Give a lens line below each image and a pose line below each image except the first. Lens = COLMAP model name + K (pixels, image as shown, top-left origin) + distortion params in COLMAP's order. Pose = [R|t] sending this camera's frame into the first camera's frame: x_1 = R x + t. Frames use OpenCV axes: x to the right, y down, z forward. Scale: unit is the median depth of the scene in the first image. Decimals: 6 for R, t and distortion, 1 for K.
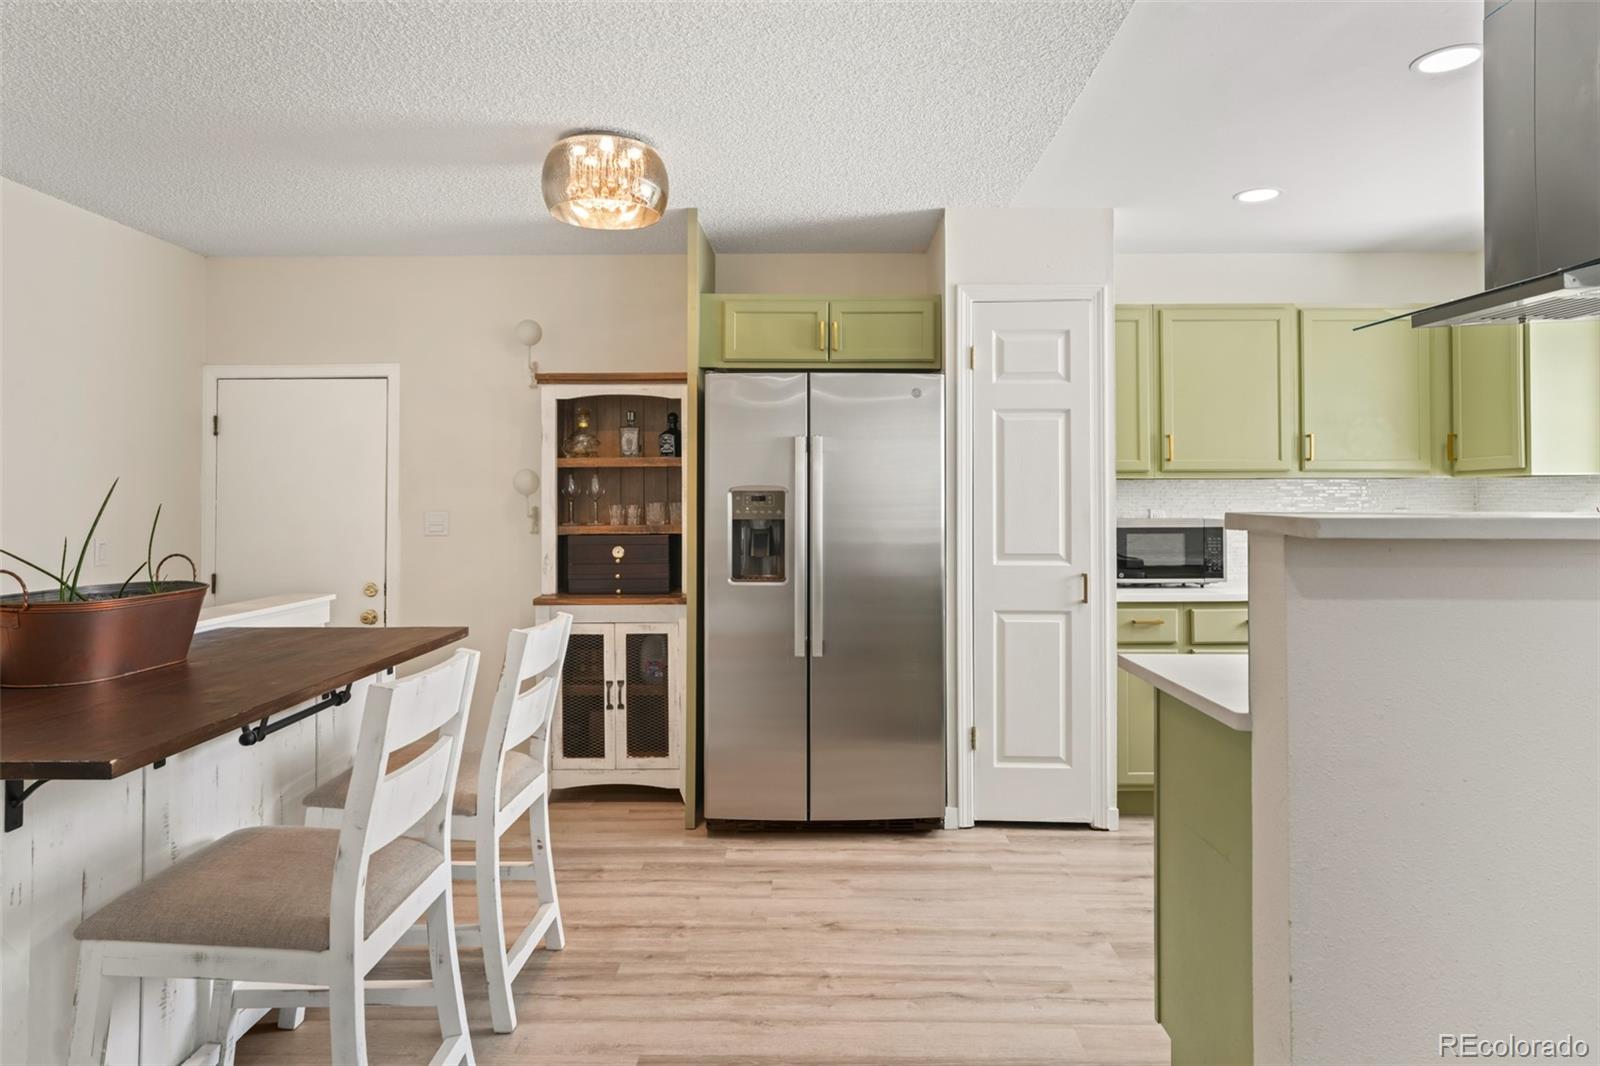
lens RADIAL K [[995.5, 0, 801.4], [0, 995.5, 496.1], [0, 0, 1]] dist [0.003854, 0.002976]
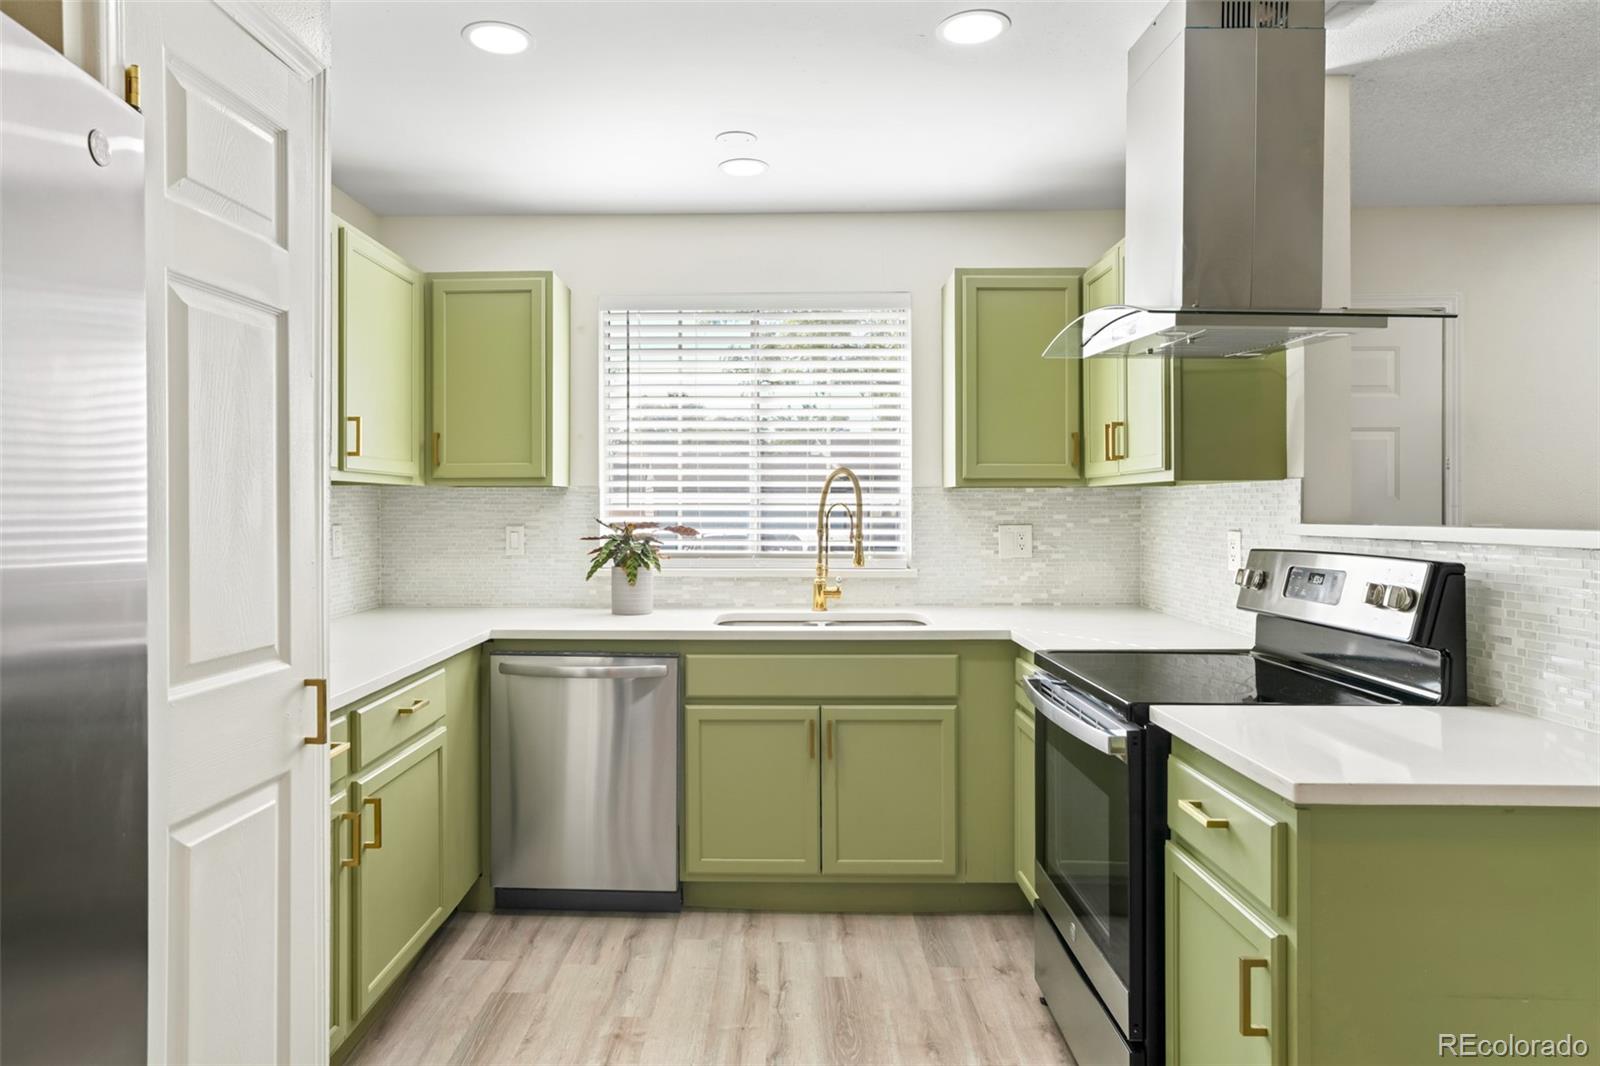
lens RADIAL K [[964.7, 0, 798.0], [0, 964.7, 509.8], [0, 0, 1]] dist [0.001224, 0.000549]
pose [[0.006440, -0.000995, 0.999979, -0.149841], [-0.001156, 0.999999, 0.001003, 0.000132], [-0.999979, -0.001163, 0.006439, 0.742456]]
